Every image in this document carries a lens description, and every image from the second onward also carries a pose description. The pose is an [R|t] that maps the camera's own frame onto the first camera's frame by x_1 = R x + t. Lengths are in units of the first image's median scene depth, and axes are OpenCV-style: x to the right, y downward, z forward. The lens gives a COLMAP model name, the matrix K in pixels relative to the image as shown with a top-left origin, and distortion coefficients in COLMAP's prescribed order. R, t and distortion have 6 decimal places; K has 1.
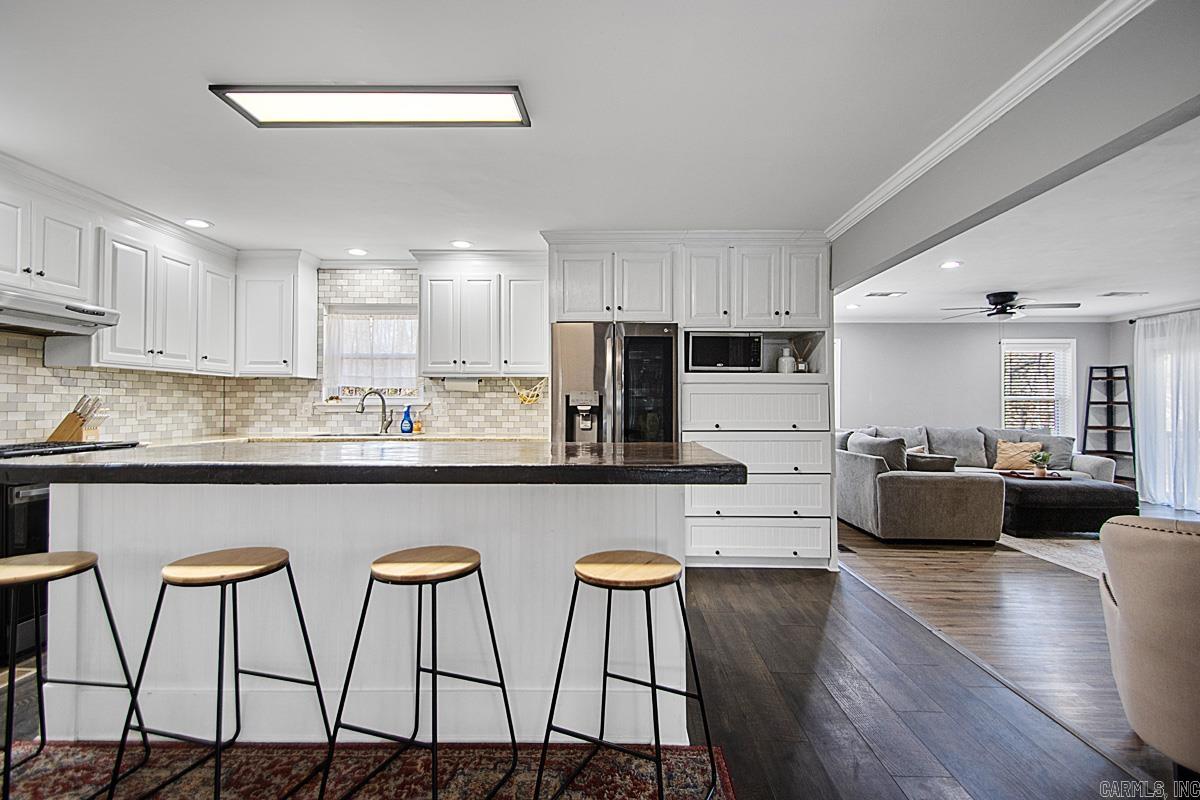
lens RADIAL K [[570.7, 0, 612.9], [0, 570.7, 401.3], [0, 0, 1]] dist [0.030606, -0.012942]
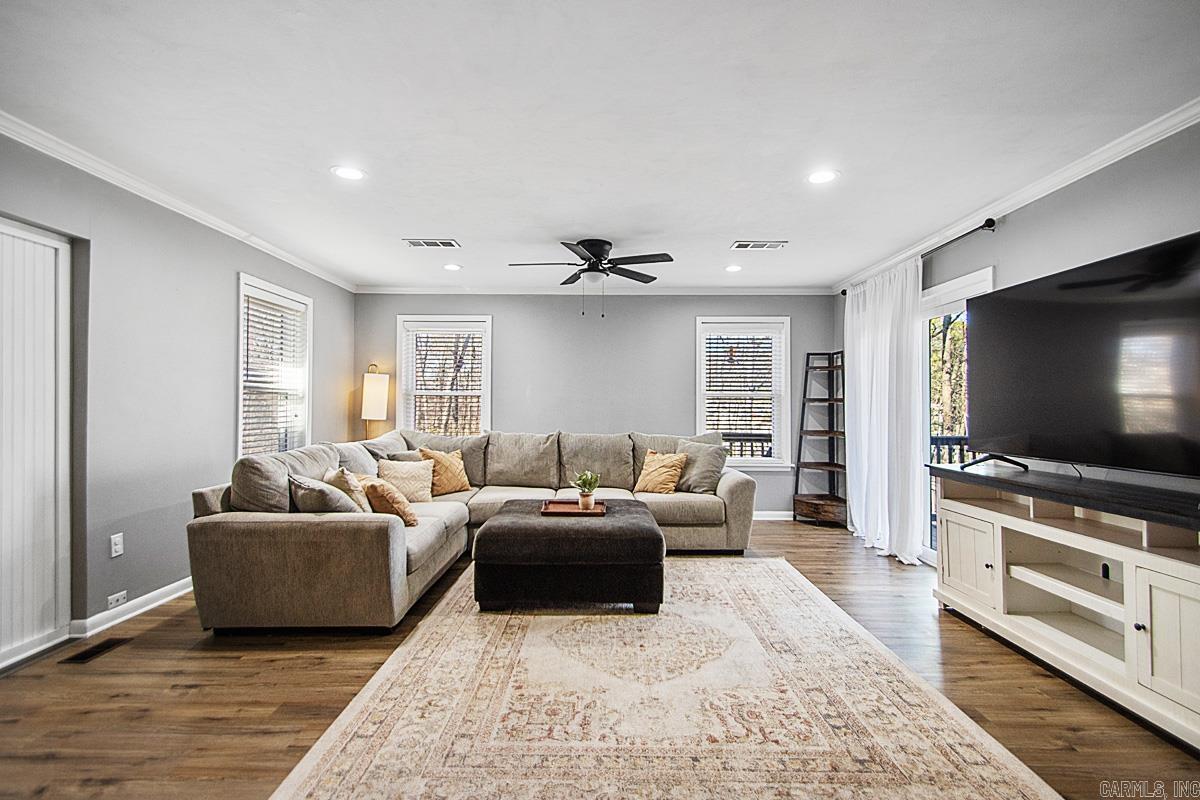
lens RADIAL K [[561.4, 0, 615.8], [0, 561.4, 400.0], [0, 0, 1]] dist [0.031308, -0.010129]
pose [[0.999486, -0.002114, 0.032004, 0.916611], [0.002307, 0.999980, -0.005964, 0.010799], [-0.031990, 0.006035, 0.999470, 0.439381]]
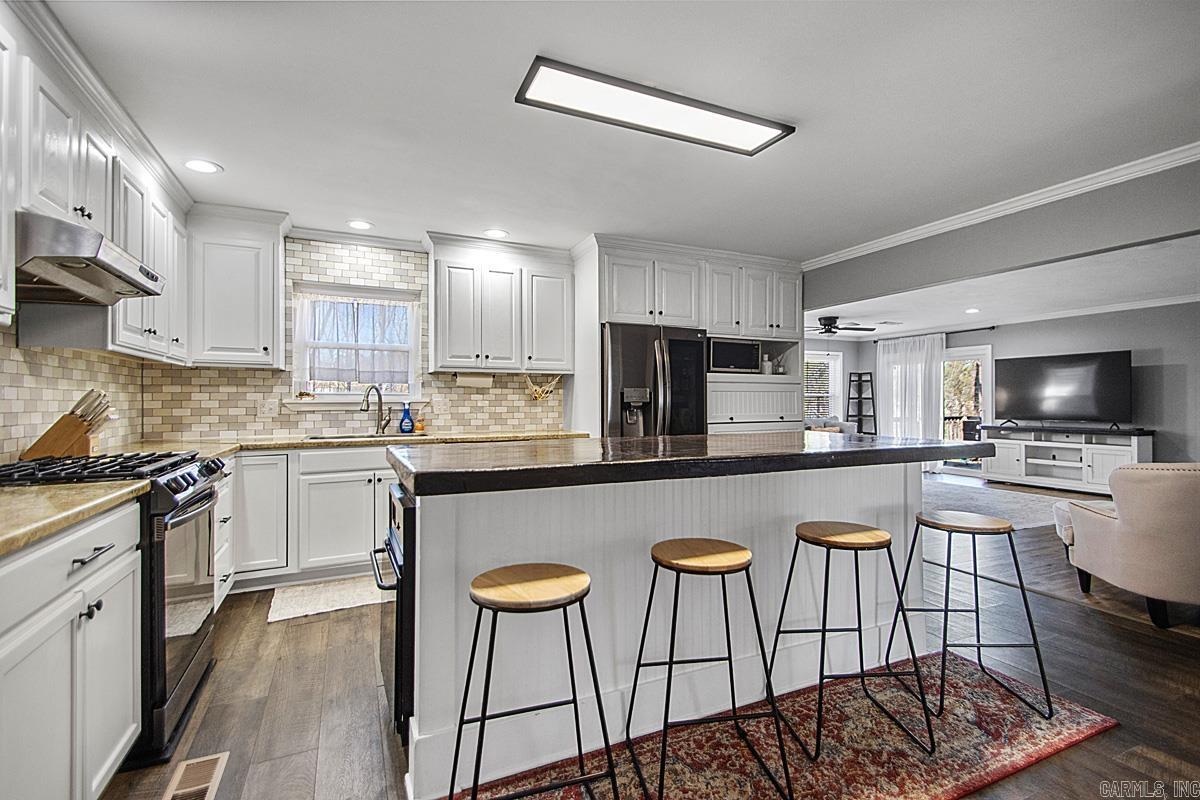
lens RADIAL K [[561.4, 0, 615.8], [0, 561.4, 400.0], [0, 0, 1]] dist [0.031308, -0.010129]
pose [[0.893174, -0.002253, 0.449705, -0.487968], [0.000008, 0.999988, 0.004994, -0.001155], [-0.449711, -0.004457, 0.893163, 0.065513]]
